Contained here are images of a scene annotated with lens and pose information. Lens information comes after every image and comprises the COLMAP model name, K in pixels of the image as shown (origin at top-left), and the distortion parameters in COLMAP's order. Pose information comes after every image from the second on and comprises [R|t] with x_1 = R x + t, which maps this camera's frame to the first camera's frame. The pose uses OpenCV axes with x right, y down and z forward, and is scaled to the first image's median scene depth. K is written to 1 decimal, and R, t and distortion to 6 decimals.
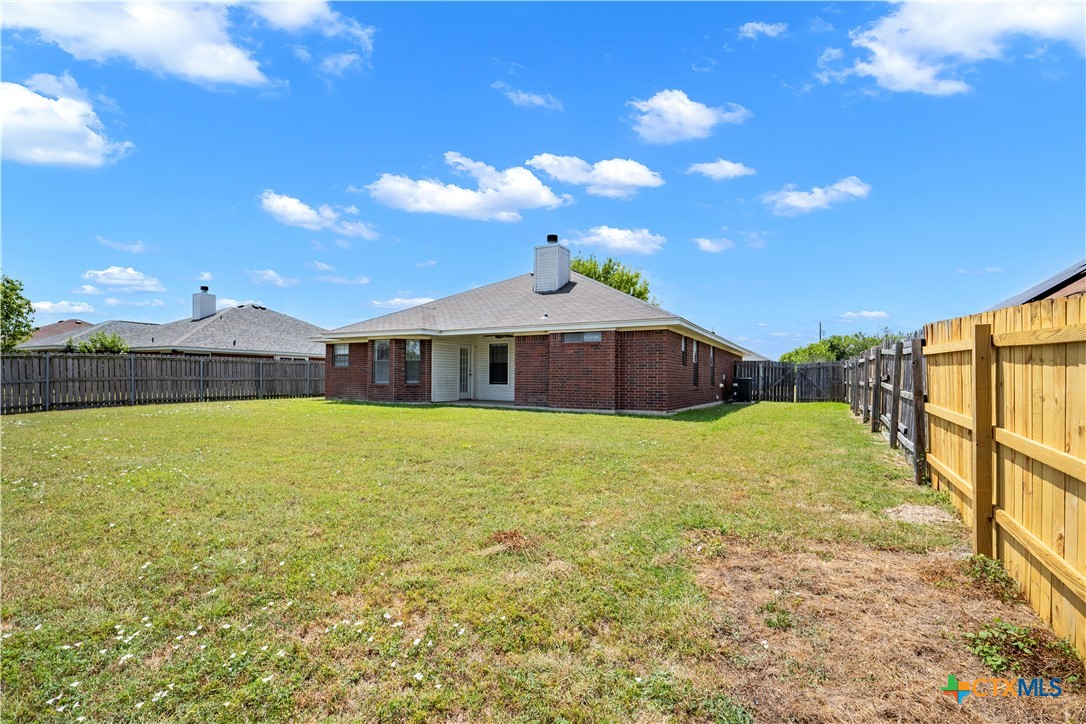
lens RADIAL K [[488.5, 0, 533.6], [0, 488.5, 365.0], [0, 0, 1]] dist [0.005279, -0.003516]
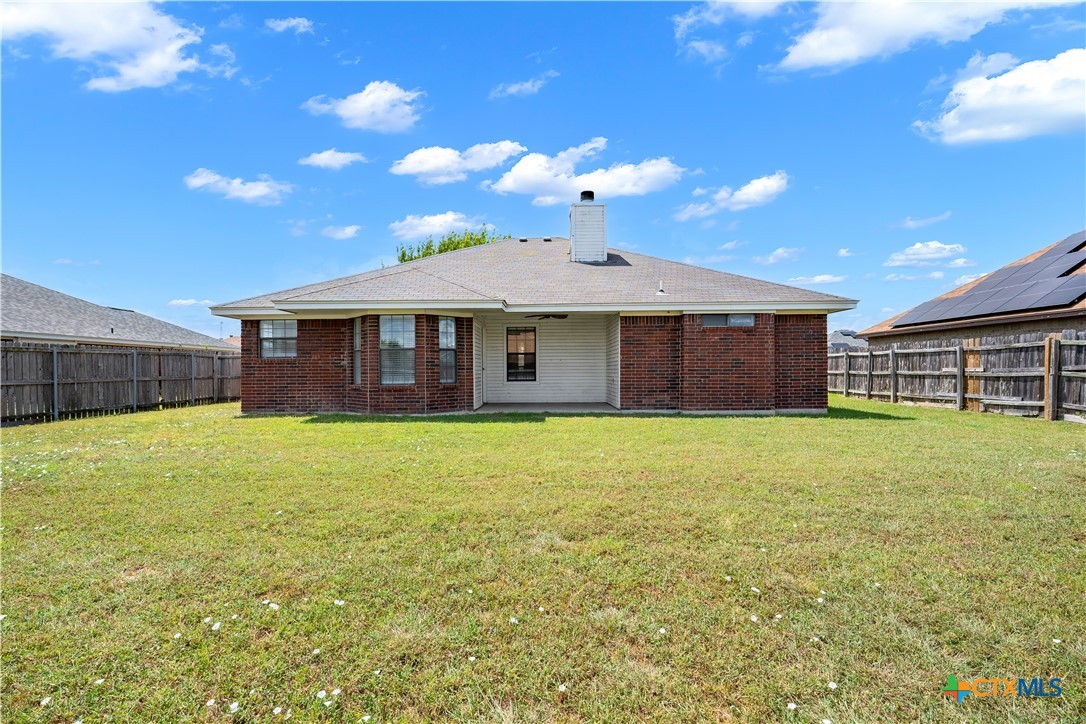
lens RADIAL K [[488.5, 0, 543.4], [0, 488.5, 362.5], [0, 0, 1]] dist [0.005279, -0.003516]
pose [[0.879163, -0.009466, 0.476427, -0.480909], [0.001080, 0.999840, 0.017872, -0.002537], [-0.476519, -0.015197, 0.879033, 0.388561]]
